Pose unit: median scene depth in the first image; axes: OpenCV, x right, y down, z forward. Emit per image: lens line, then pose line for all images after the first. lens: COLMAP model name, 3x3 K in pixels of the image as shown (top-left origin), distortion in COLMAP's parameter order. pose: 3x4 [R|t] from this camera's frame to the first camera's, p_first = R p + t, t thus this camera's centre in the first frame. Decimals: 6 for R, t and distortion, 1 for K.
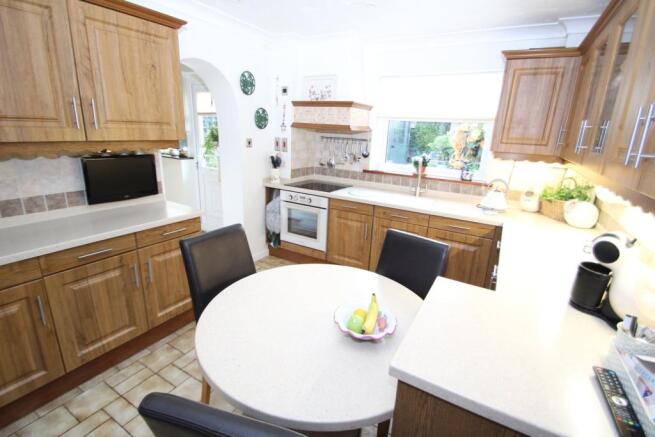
lens RADIAL K [[302.6, 0, 331.4], [0, 302.6, 220.2], [0, 0, 1]] dist [0.003167, -0.011387]
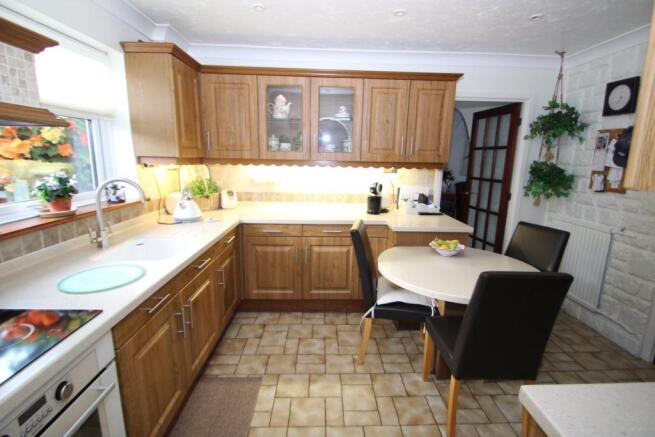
lens RADIAL K [[314.5, 0, 327.5], [0, 314.5, 218.5], [0, 0, 1]] dist [0.000493, 0.000186]
pose [[-0.528957, -0.223653, 0.818647, -0.385888], [0.200130, 0.904568, 0.376438, -0.258227], [-0.824714, 0.362955, -0.433718, 0.880181]]
